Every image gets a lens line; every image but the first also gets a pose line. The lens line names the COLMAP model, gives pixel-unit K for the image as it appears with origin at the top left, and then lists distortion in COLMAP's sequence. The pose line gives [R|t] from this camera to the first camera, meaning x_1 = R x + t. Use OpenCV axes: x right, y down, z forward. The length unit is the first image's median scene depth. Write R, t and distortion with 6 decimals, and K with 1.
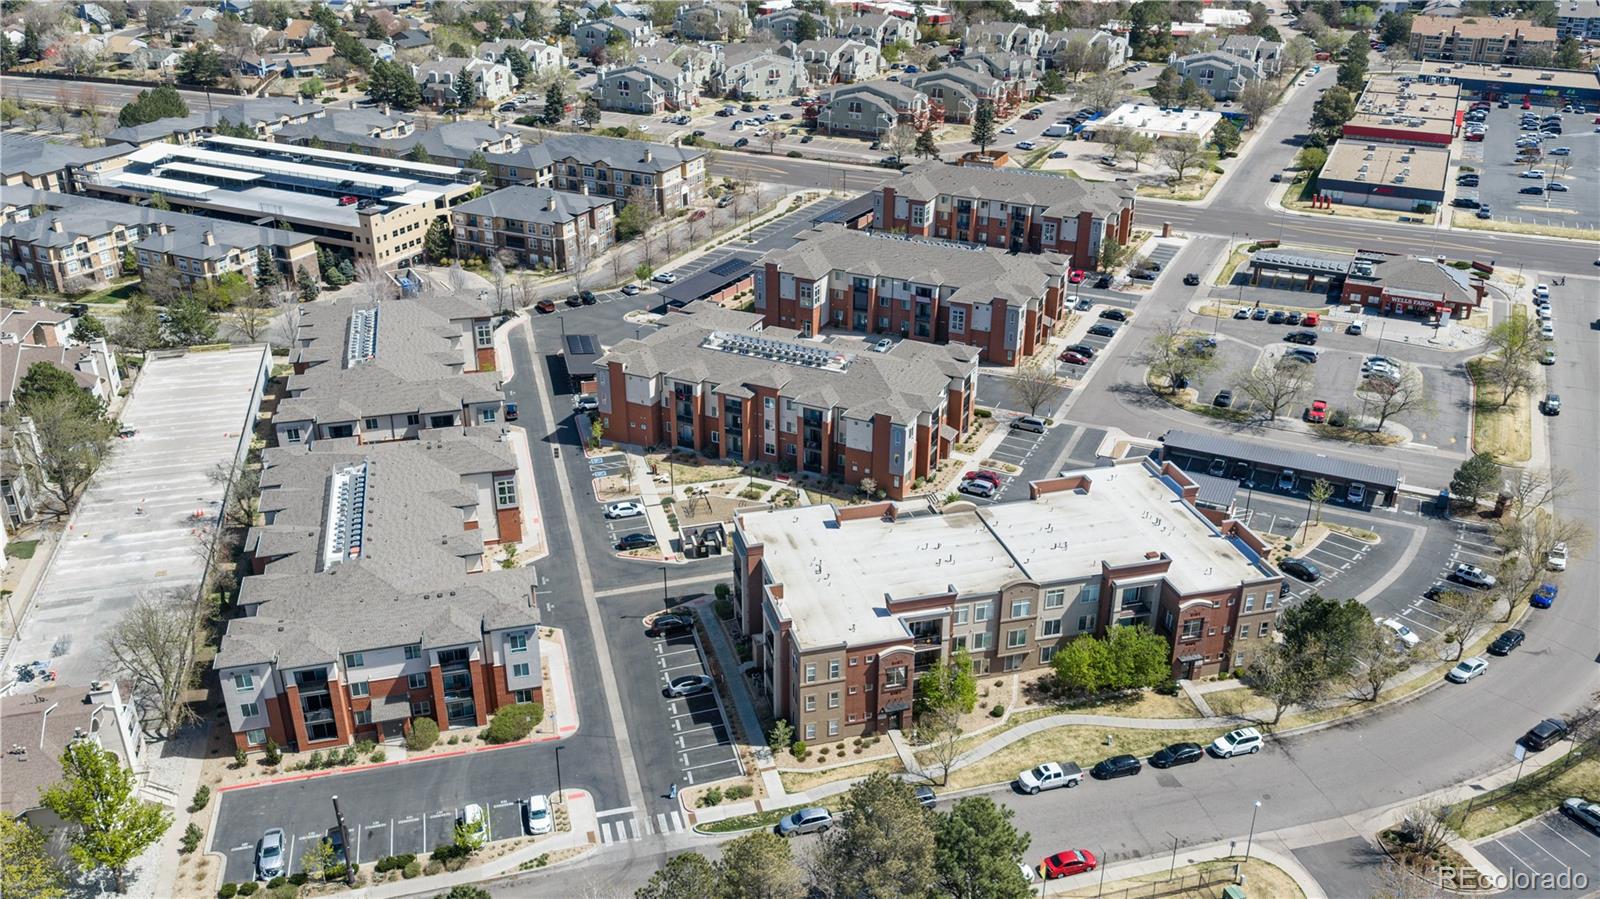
lens RADIAL K [[1327.2, 0, 800.0], [0, 1327.2, 449.5], [0, 0, 1]] dist [0.038833, -0.082440]
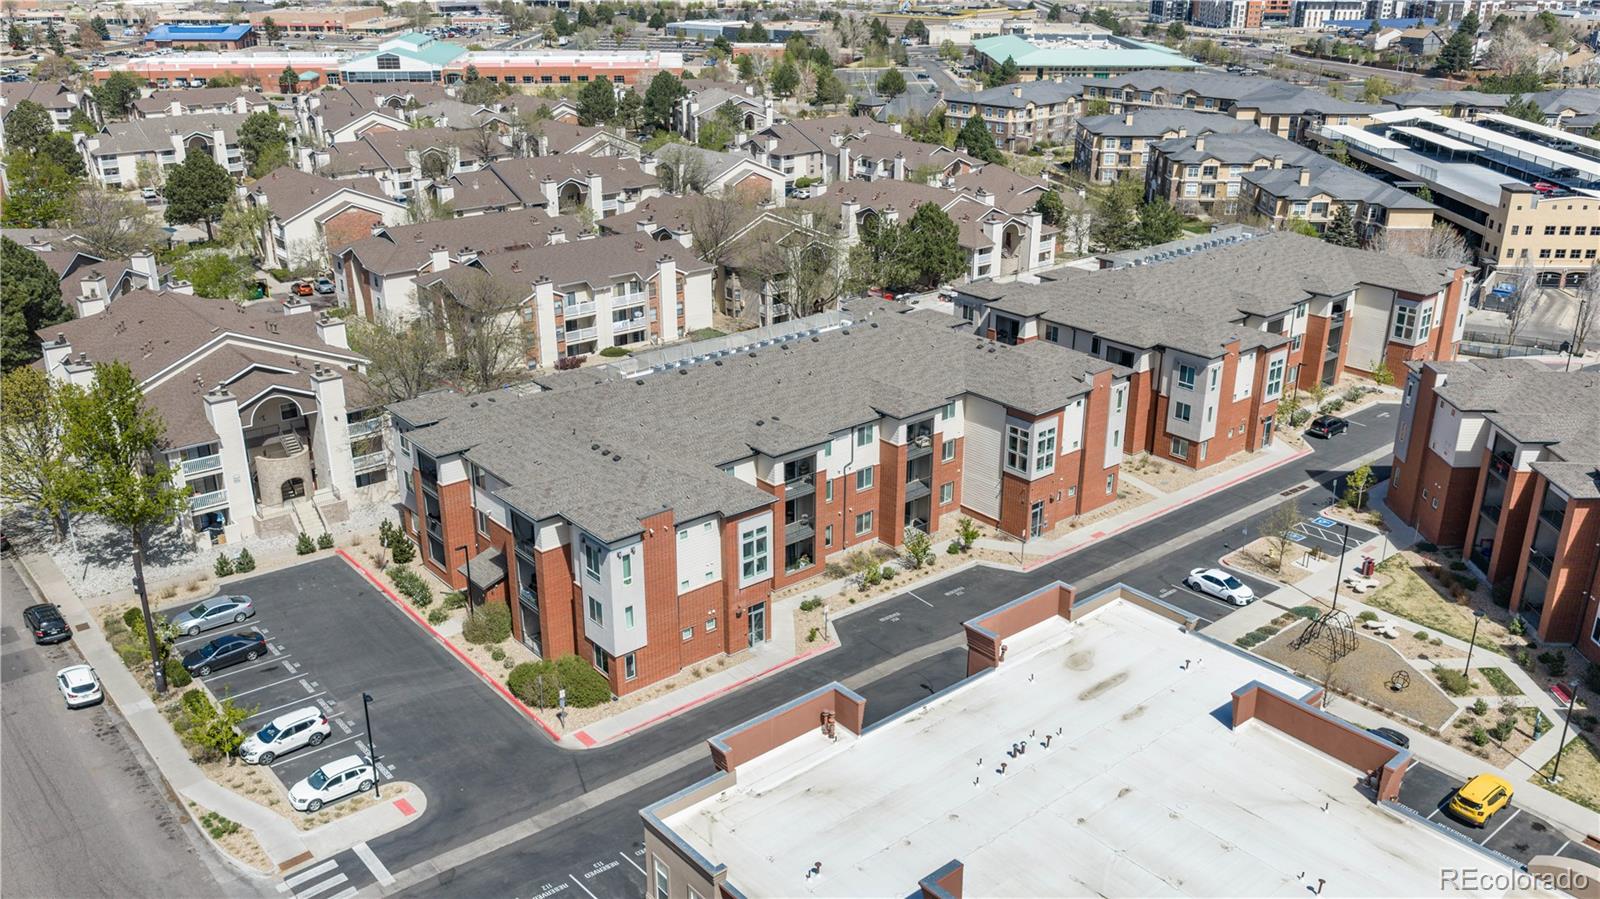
lens RADIAL K [[1327.2, 0, 800.0], [0, 1327.2, 449.5], [0, 0, 1]] dist [0.038833, -0.082440]
pose [[0.427274, 0.330035, -0.841733, 0.143288], [-0.396607, 0.905057, 0.153541, -0.011985], [0.812490, 0.268233, 0.517601, 0.355667]]
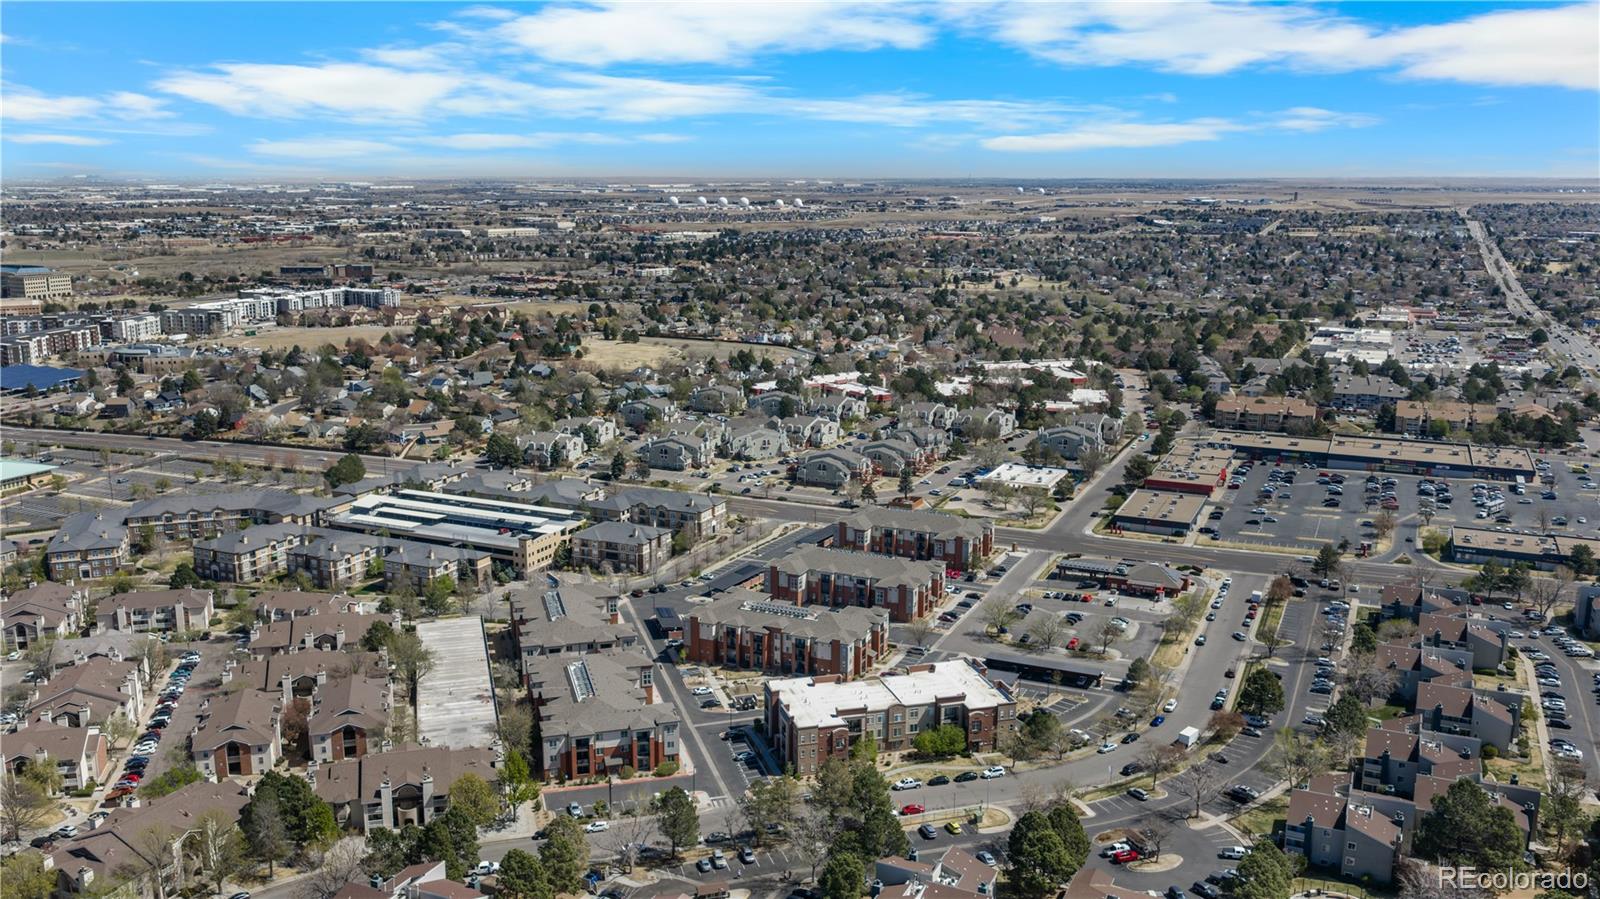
lens RADIAL K [[1327.2, 0, 800.0], [0, 1327.2, 449.5], [0, 0, 1]] dist [0.038833, -0.082440]
pose [[0.999772, -0.002279, 0.021235, -0.019622], [0.007262, 0.971329, -0.237629, 0.102456], [-0.020085, 0.237729, 0.971124, -0.596344]]
